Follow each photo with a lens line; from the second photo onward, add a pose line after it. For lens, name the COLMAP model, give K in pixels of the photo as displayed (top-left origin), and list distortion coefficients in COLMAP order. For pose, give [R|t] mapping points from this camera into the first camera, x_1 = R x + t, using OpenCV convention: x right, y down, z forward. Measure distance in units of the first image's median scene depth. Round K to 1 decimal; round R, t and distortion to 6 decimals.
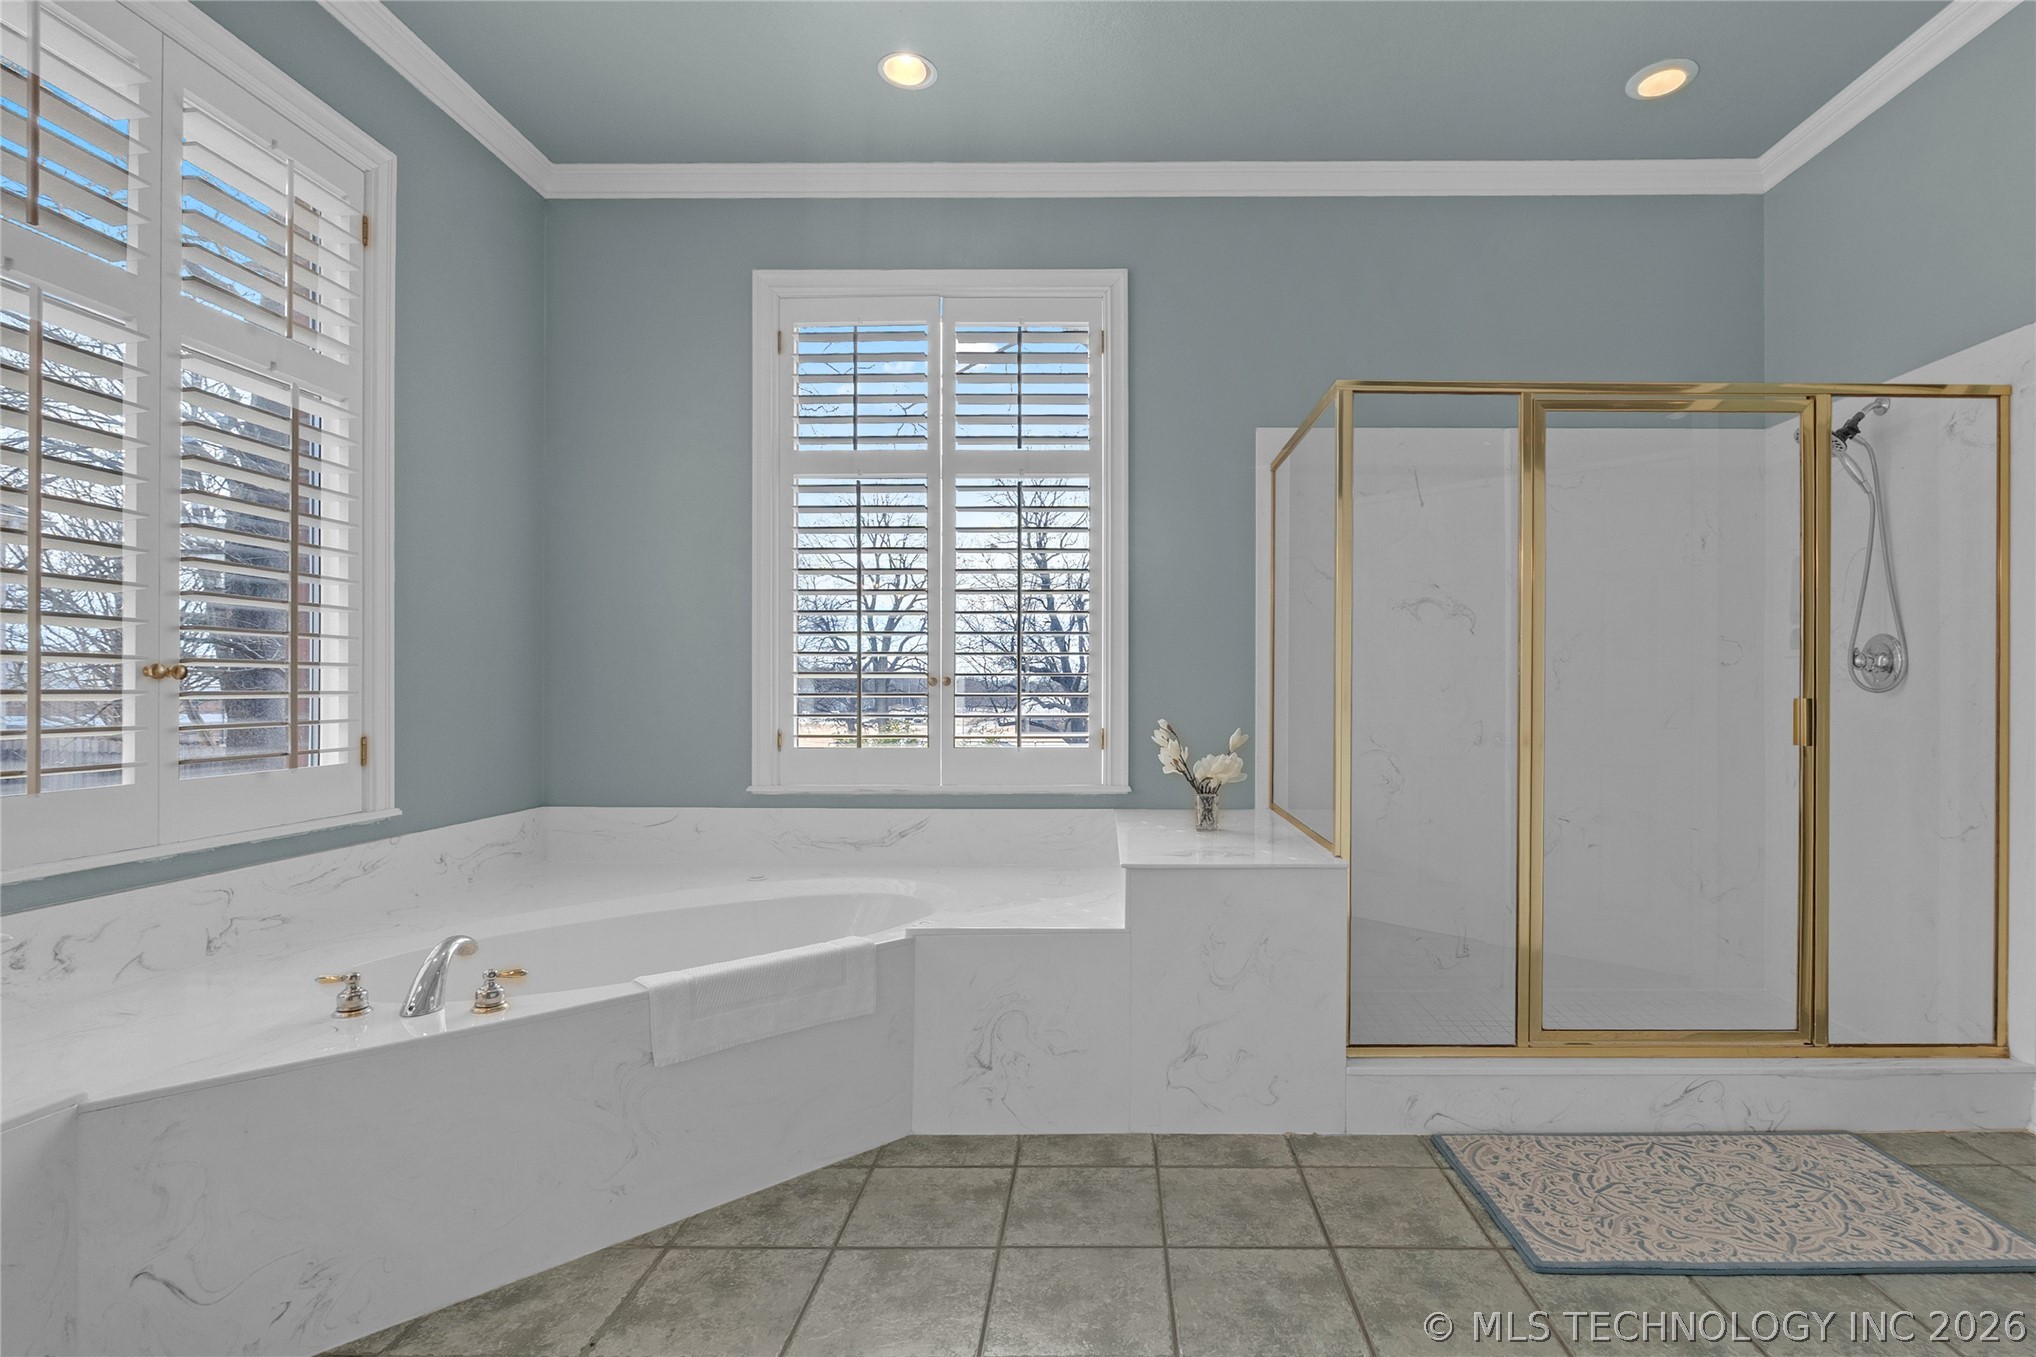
lens RADIAL K [[968.2, 0, 1120.3], [0, 968.2, 704.9], [0, 0, 1]] dist [-0.011178, 0.001623]
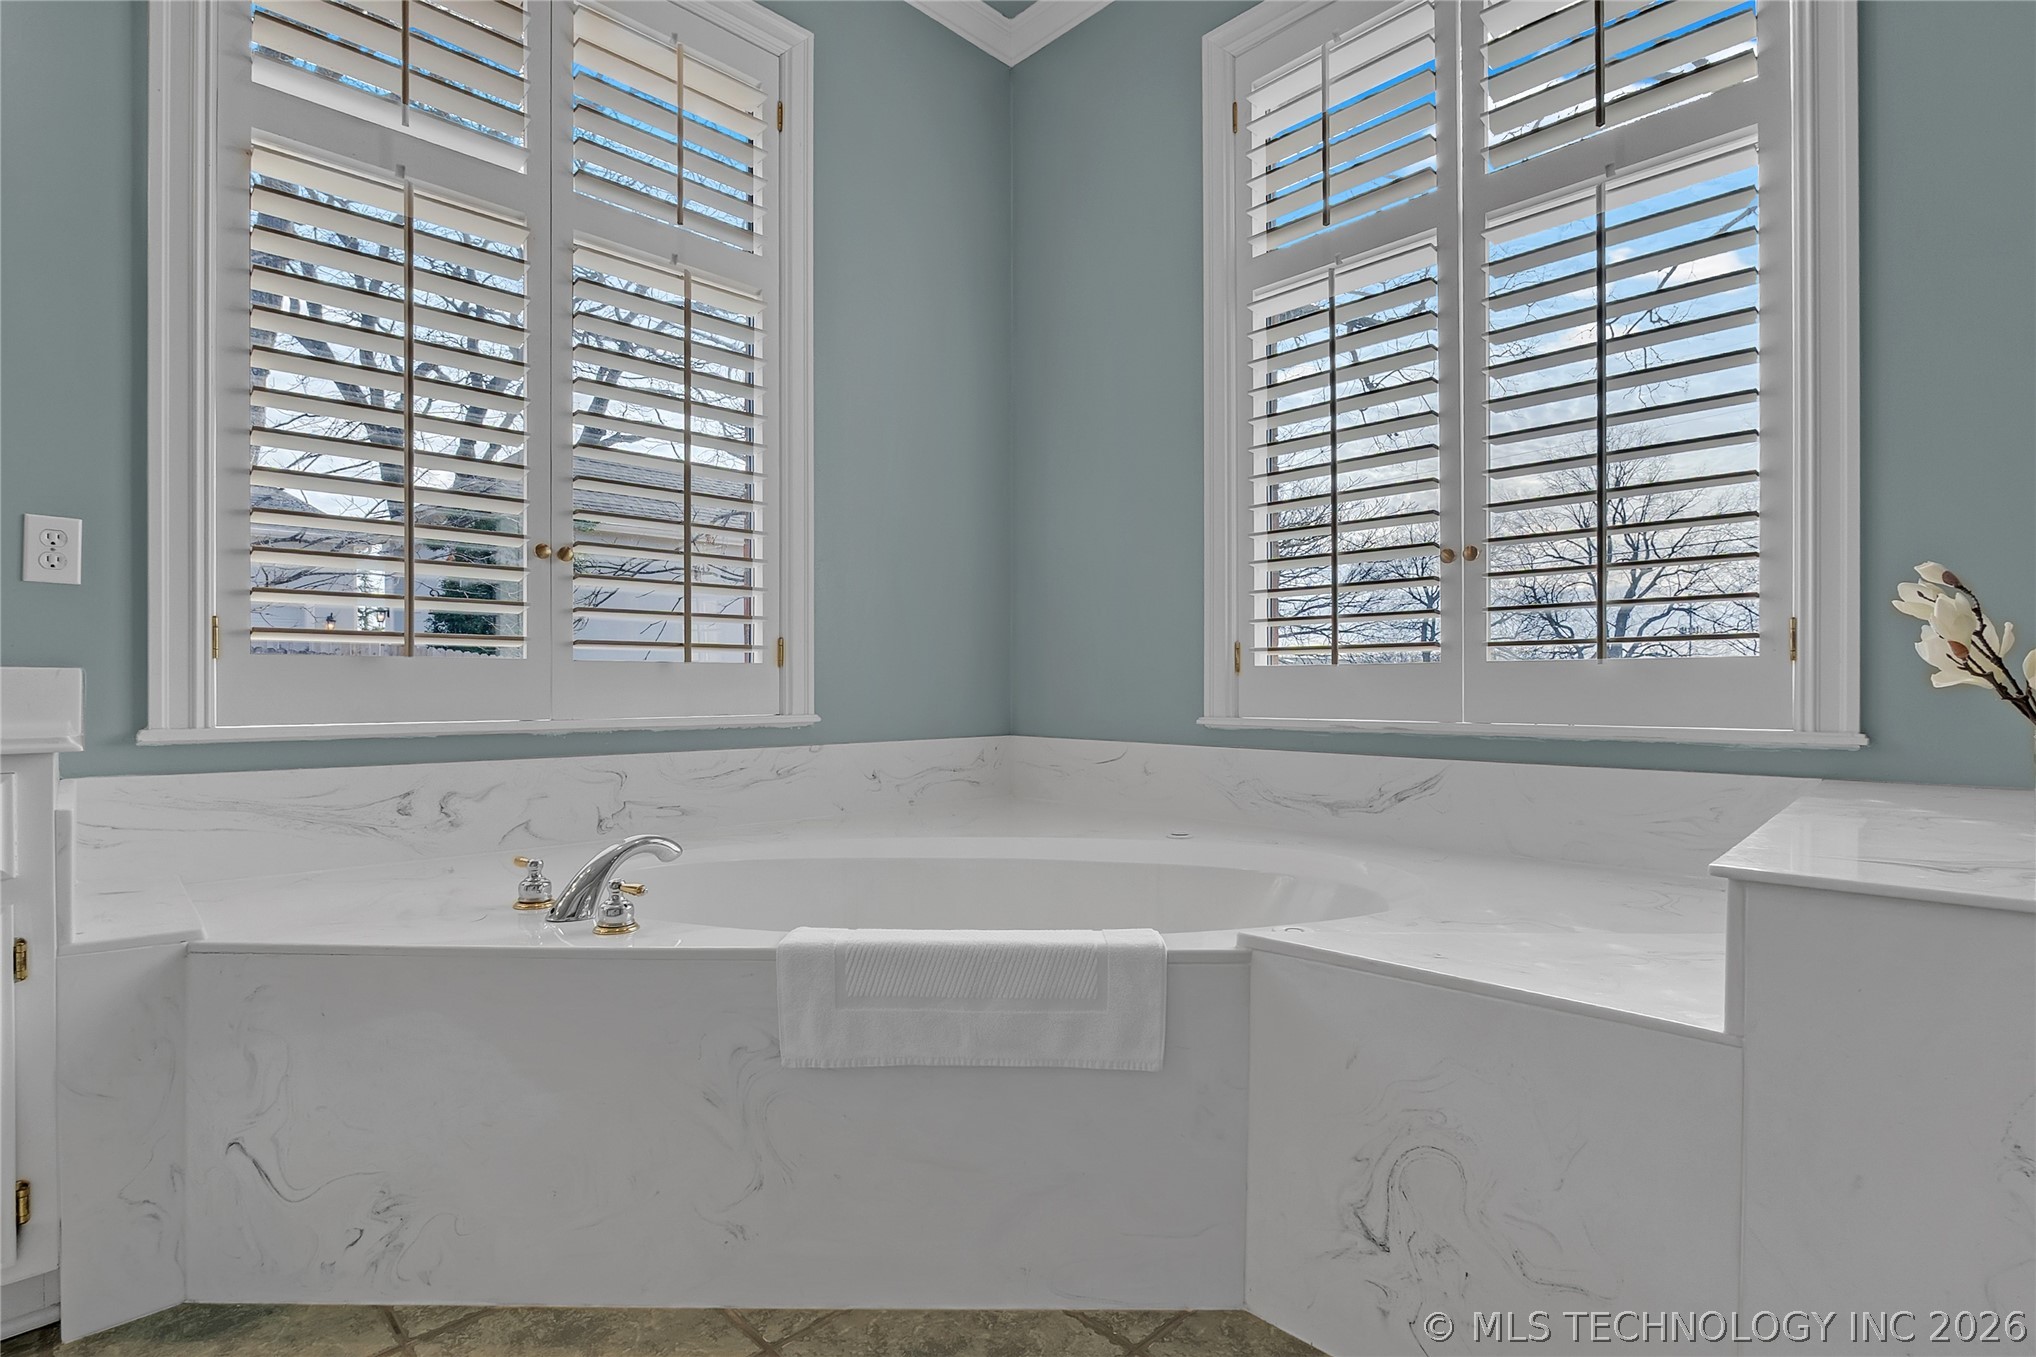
lens RADIAL K [[968.2, 0, 1008.1], [0, 968.2, 692.2], [0, 0, 1]] dist [-0.011178, 0.001623]
pose [[0.696148, 0.002418, -0.717895, 0.080110], [-0.006059, 0.999979, -0.002507, 0.094482], [0.717873, 0.006095, 0.696147, 0.509952]]
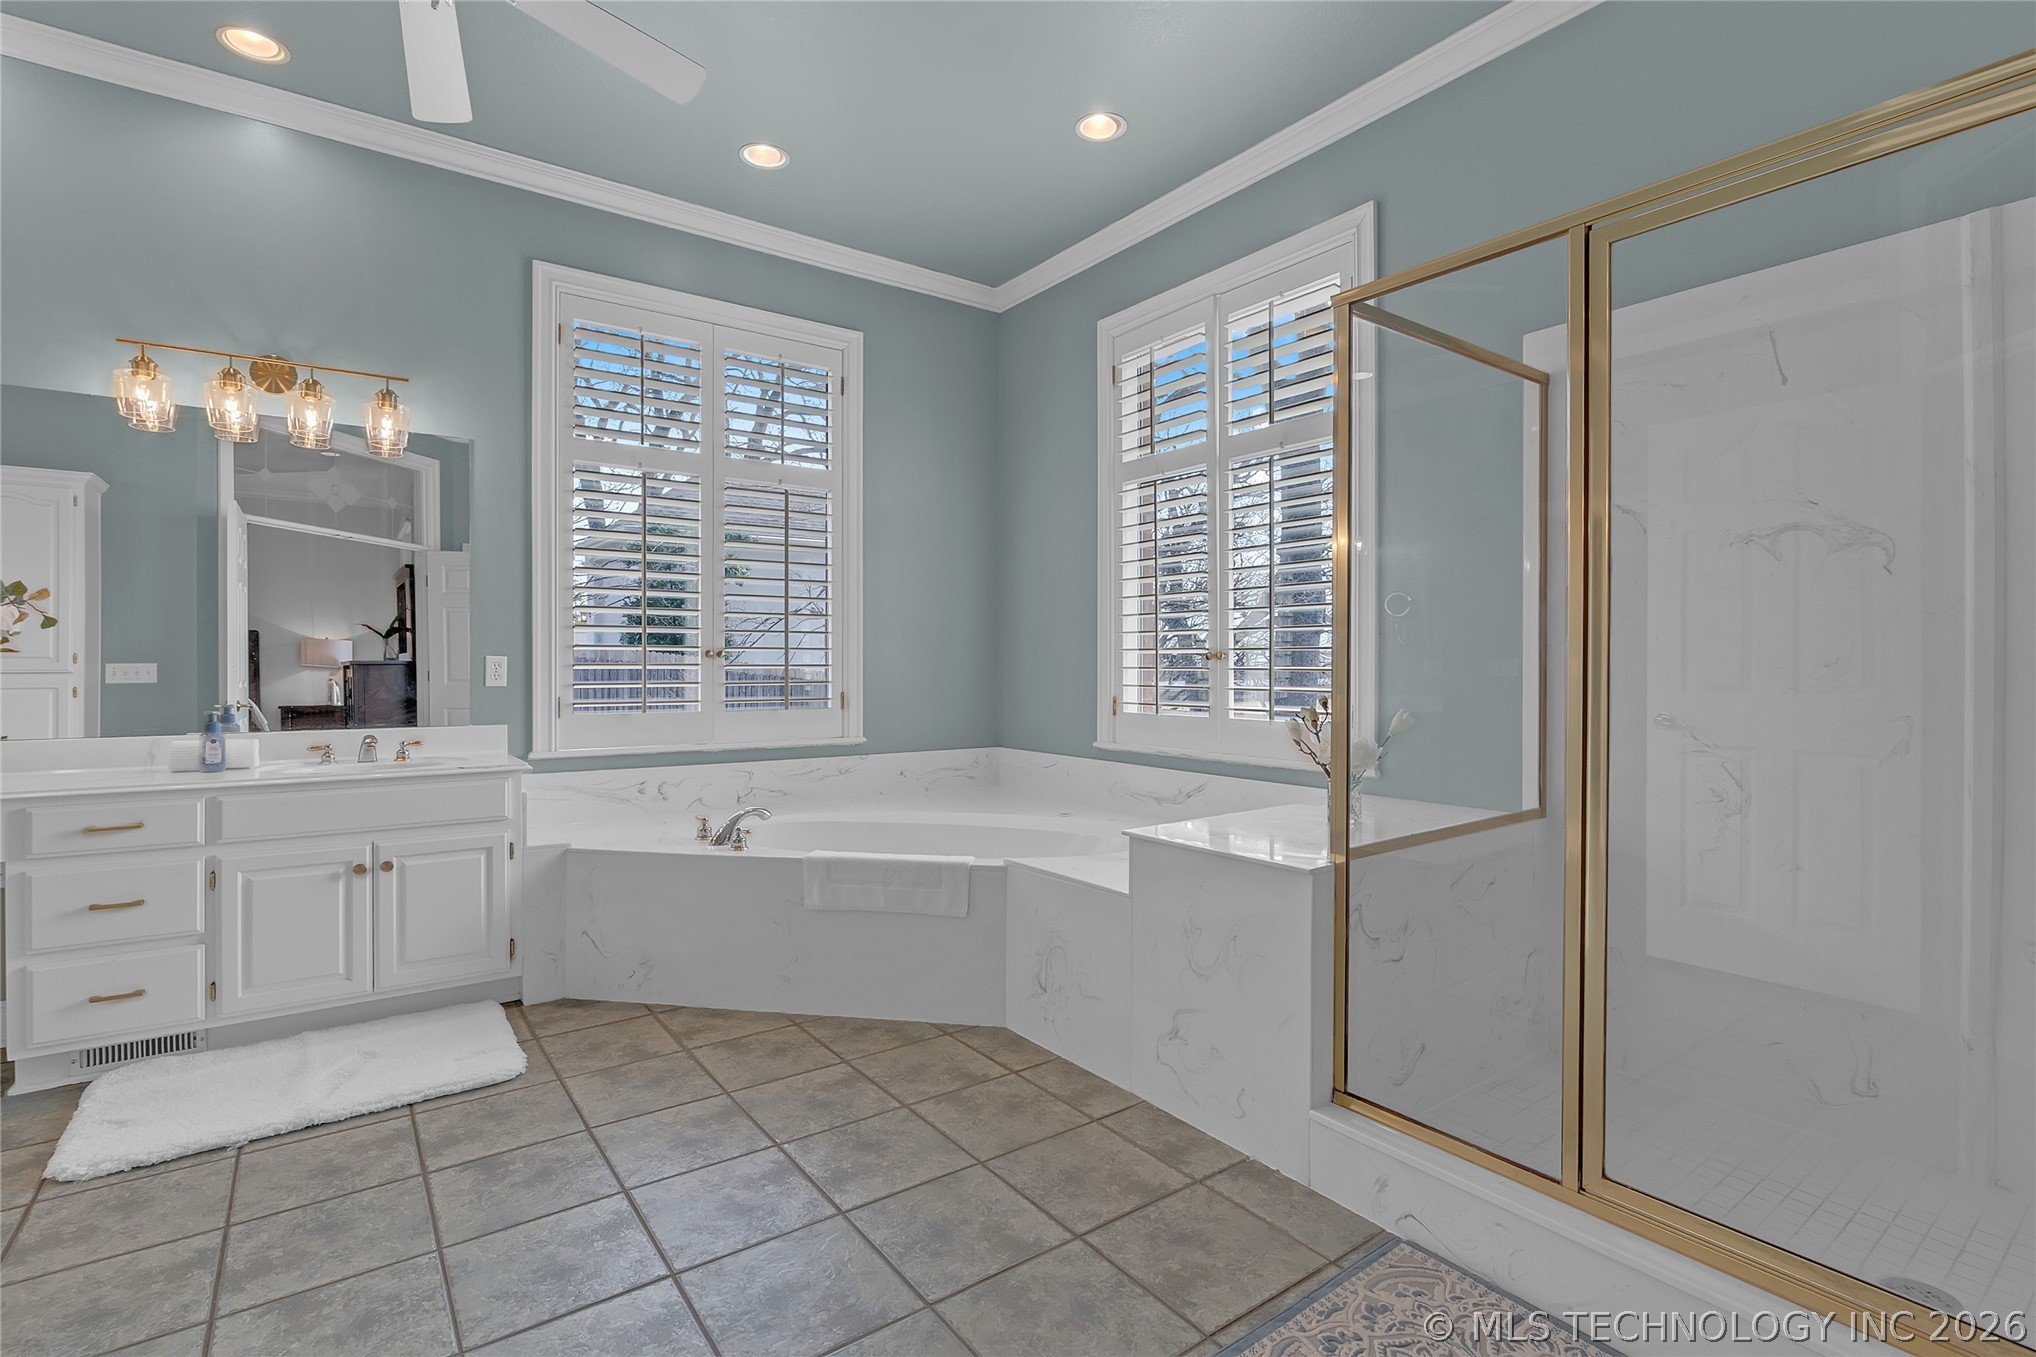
lens RADIAL K [[938.1, 0, 1020.8], [0, 938.1, 679.2], [0, 0, 1]] dist [-0.002347, -0.000135]
pose [[0.596993, 0.014035, -0.802124, 0.726842], [-0.013244, 0.999883, 0.007638, -0.005499], [0.802137, 0.006064, 0.597109, 0.297401]]
